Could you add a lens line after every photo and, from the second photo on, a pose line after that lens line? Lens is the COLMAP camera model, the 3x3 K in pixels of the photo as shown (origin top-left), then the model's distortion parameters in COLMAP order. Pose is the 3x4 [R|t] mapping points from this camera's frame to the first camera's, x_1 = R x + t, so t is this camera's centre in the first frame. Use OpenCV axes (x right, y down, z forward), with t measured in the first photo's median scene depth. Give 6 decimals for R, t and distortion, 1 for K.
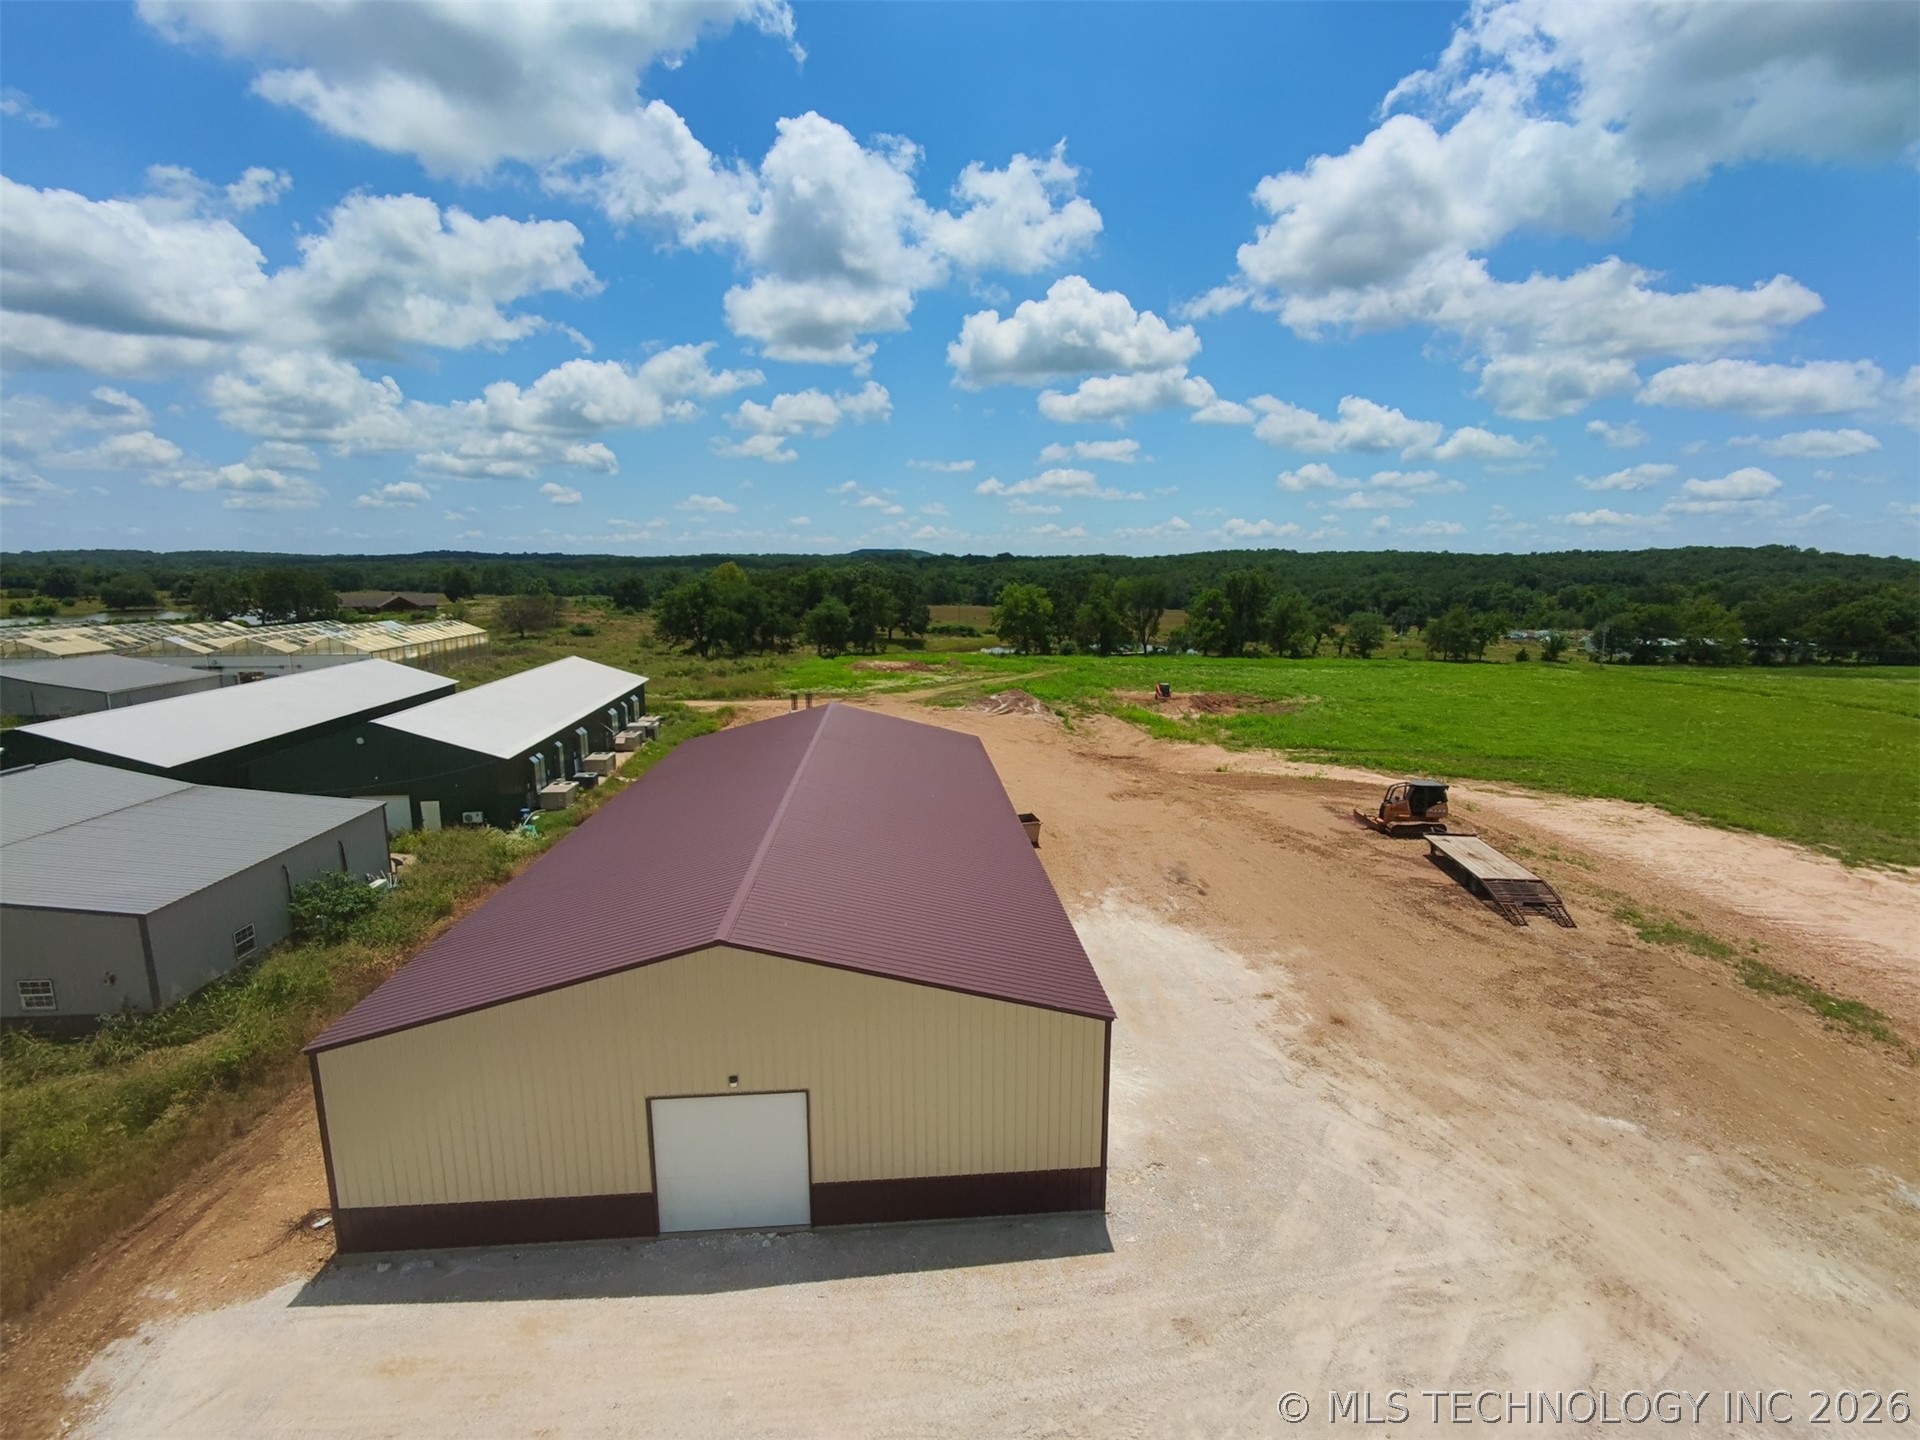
lens RADIAL K [[884.7, 0, 967.4], [0, 884.7, 694.1], [0, 0, 1]] dist [-0.000253, -0.002549]
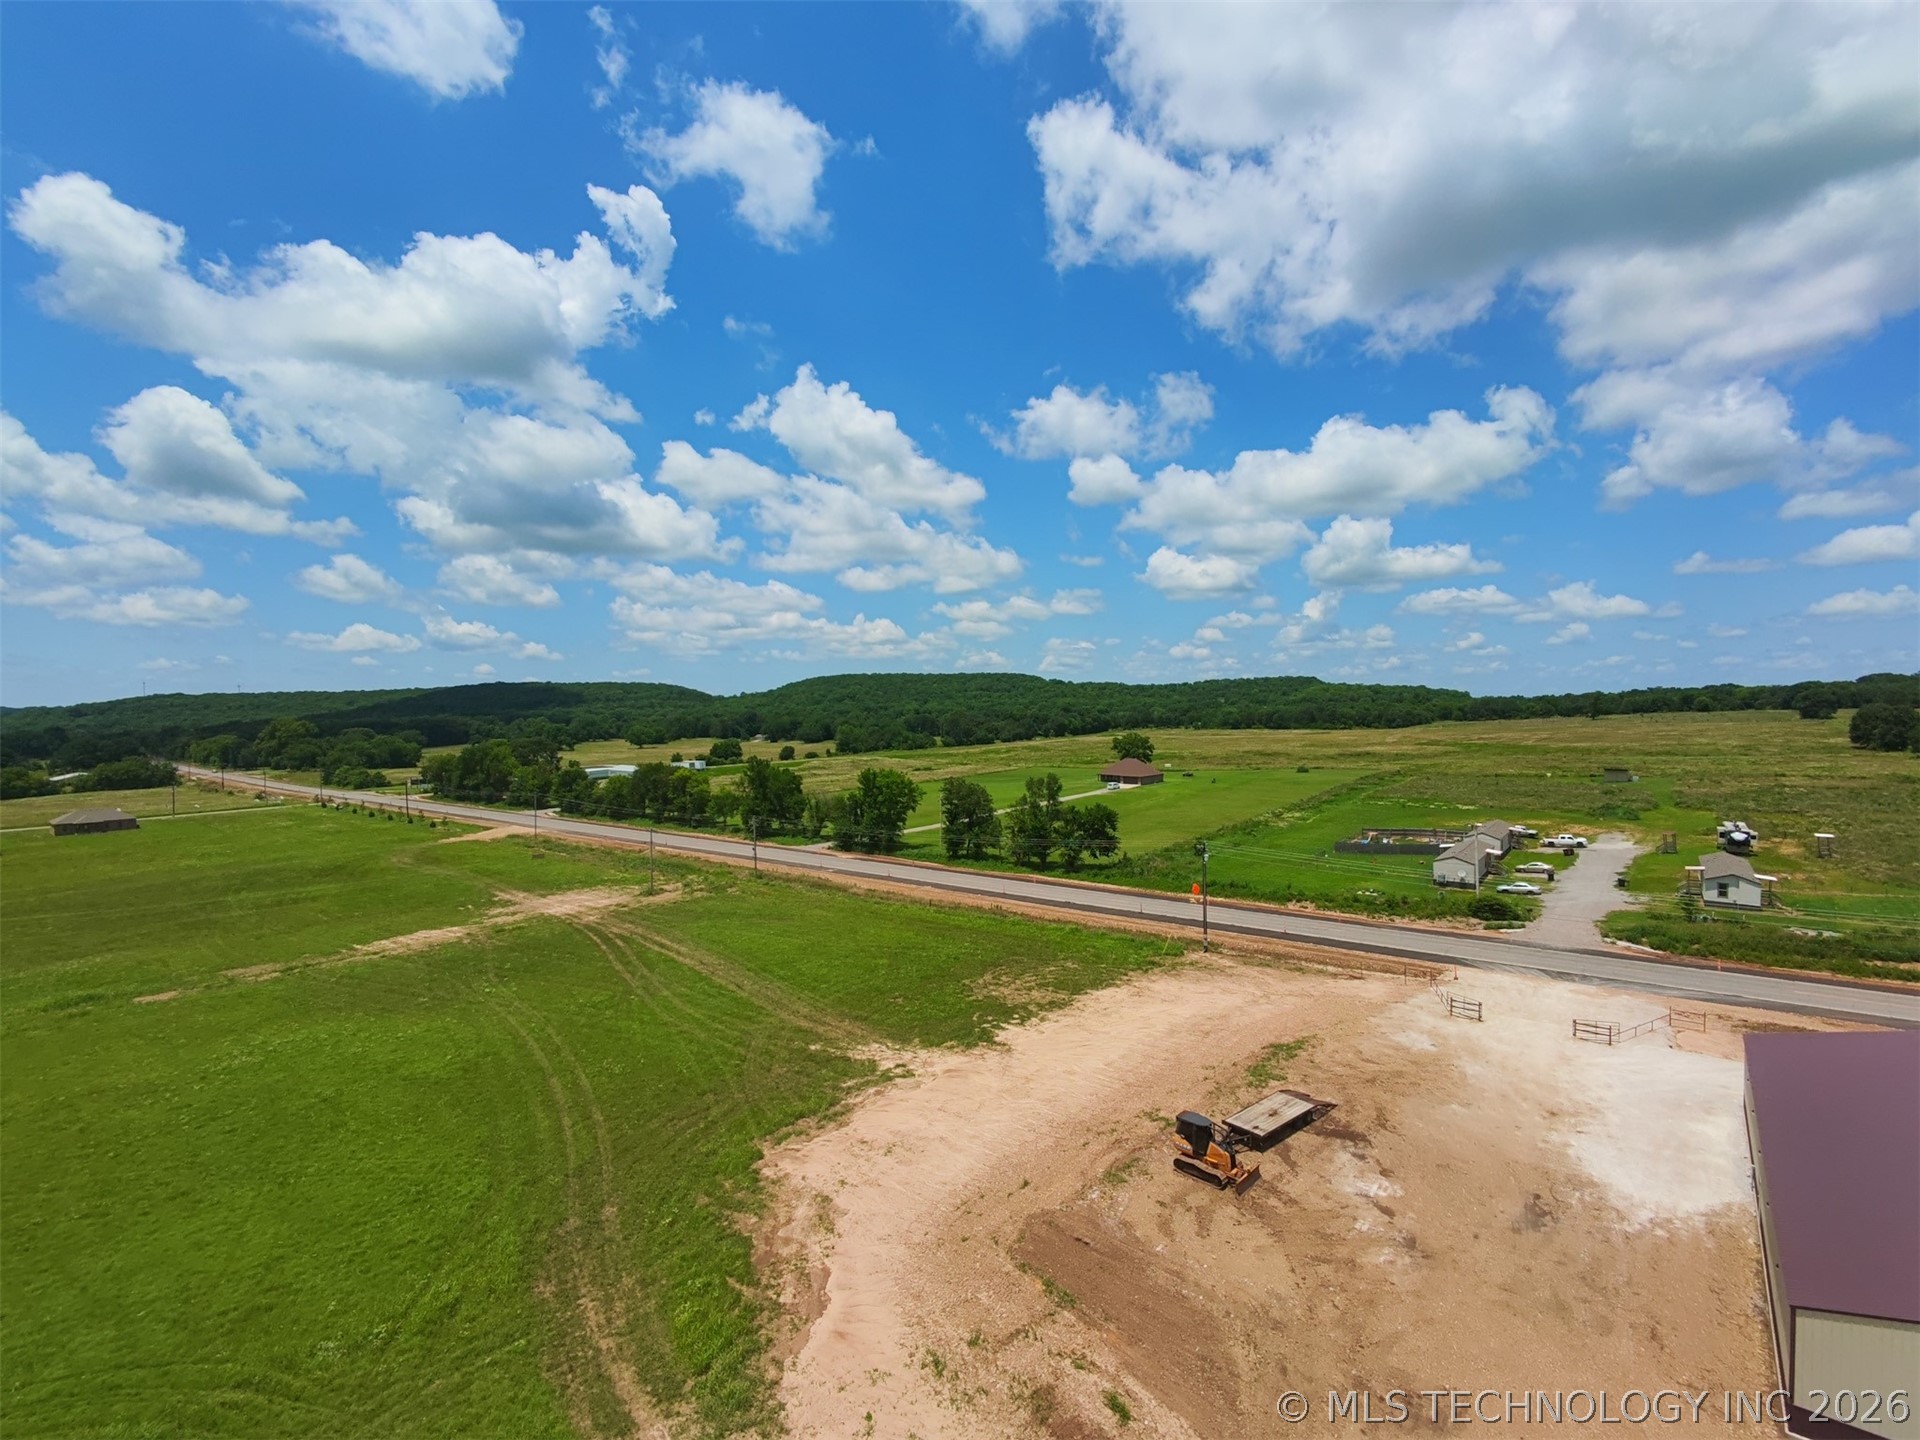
lens RADIAL K [[859.3, 0, 982.9], [0, 859.3, 718.6], [0, 0, 1]] dist [0.002318, -0.005930]
pose [[-0.720925, -0.007350, 0.692974, 0.003968], [0.101302, 0.988085, 0.115868, -0.285922], [-0.685569, 0.153732, -0.711591, 1.034366]]
